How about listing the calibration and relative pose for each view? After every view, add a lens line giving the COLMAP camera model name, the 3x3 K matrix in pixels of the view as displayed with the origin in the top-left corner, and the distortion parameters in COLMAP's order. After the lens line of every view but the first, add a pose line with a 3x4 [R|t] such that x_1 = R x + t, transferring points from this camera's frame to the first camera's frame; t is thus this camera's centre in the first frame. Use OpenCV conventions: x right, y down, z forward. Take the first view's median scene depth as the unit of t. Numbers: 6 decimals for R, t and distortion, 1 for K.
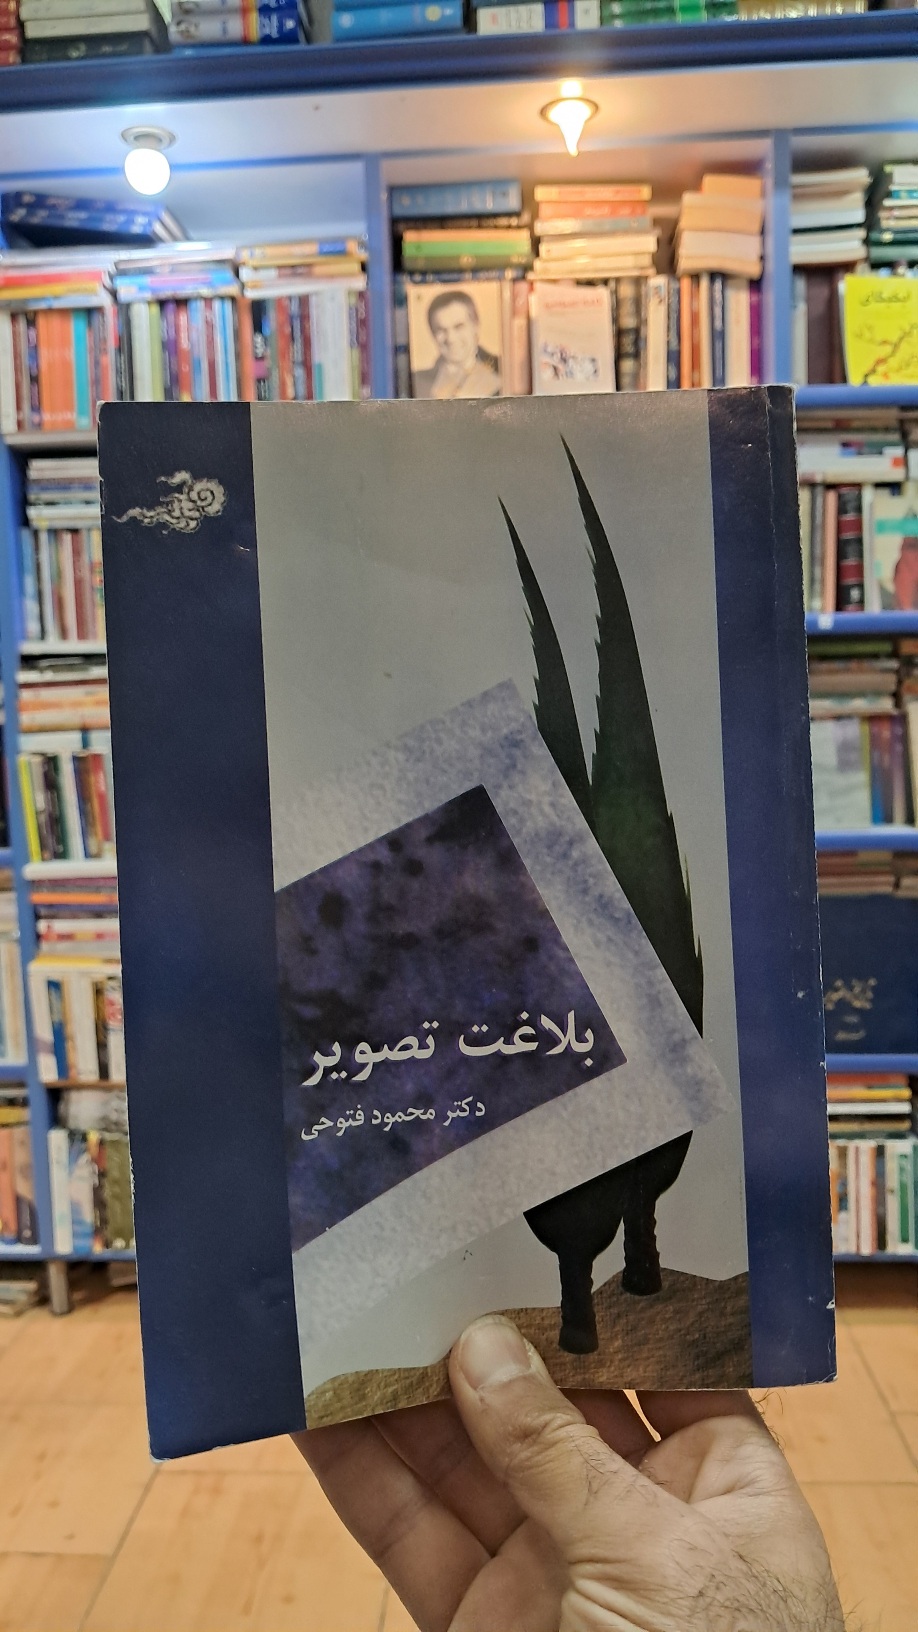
lens RADIAL K [[1425.1, 0, 447.1], [0, 1425.1, 827.1], [0, 0, 1]] dist [-0.005982, 0.005646]
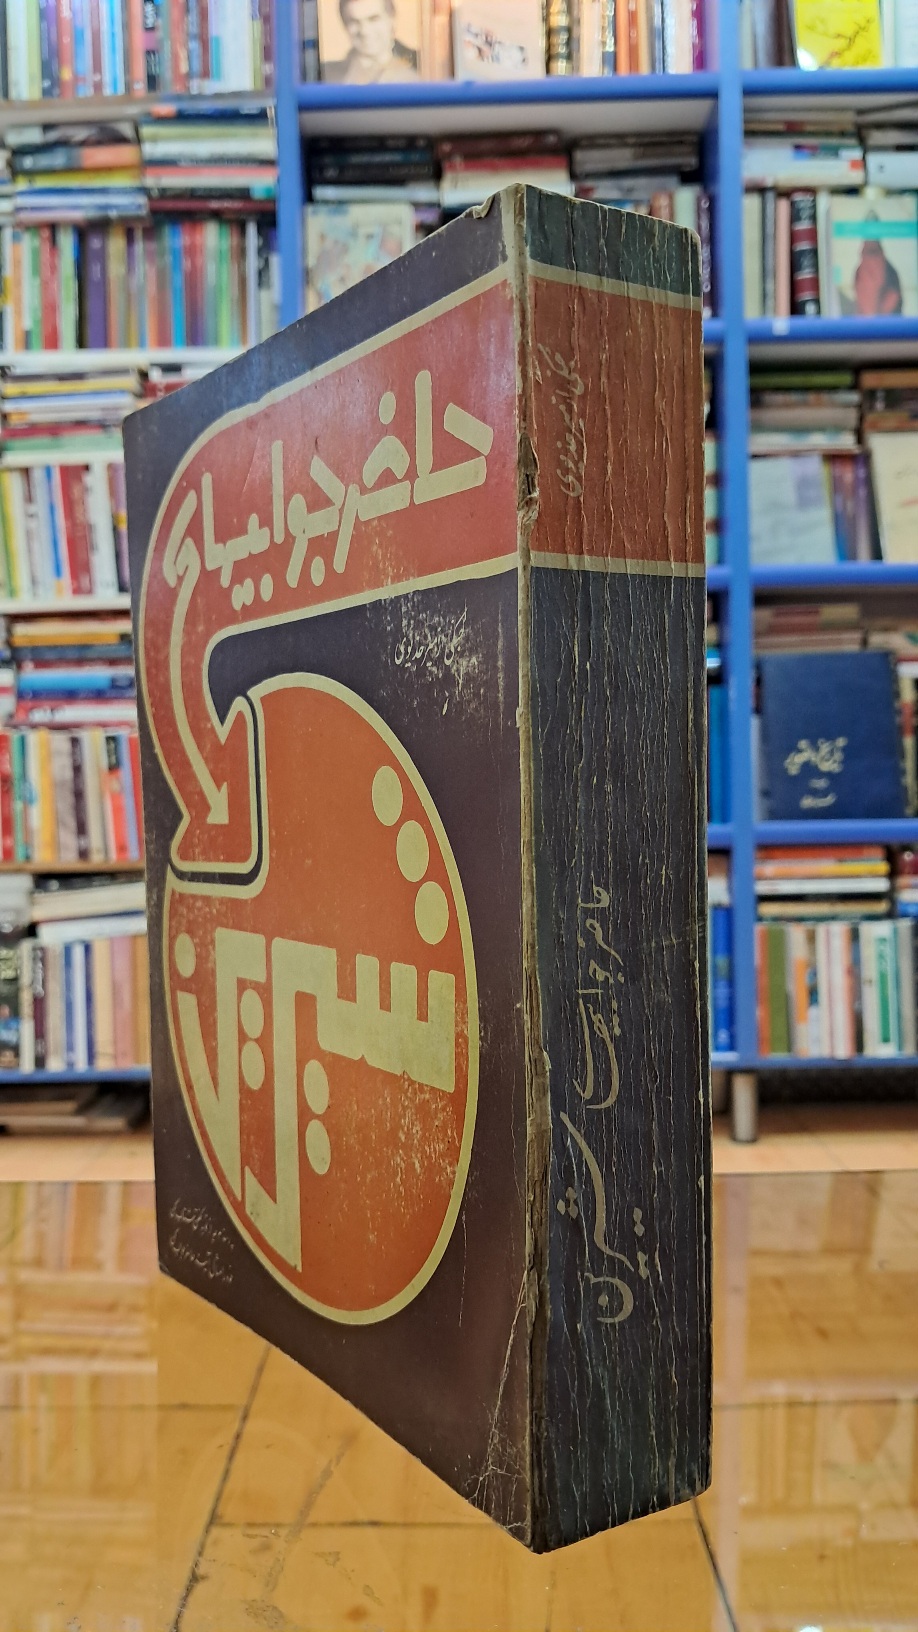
lens RADIAL K [[1409.1, 0, 448.7], [0, 1409.1, 791.4], [0, 0, 1]] dist [-0.007072, 0.002834]
pose [[0.998779, 0.004603, 0.049195, 0.014255], [-0.000110, 0.995856, -0.090947, 0.222529], [-0.049410, 0.090830, 0.994640, 0.152950]]
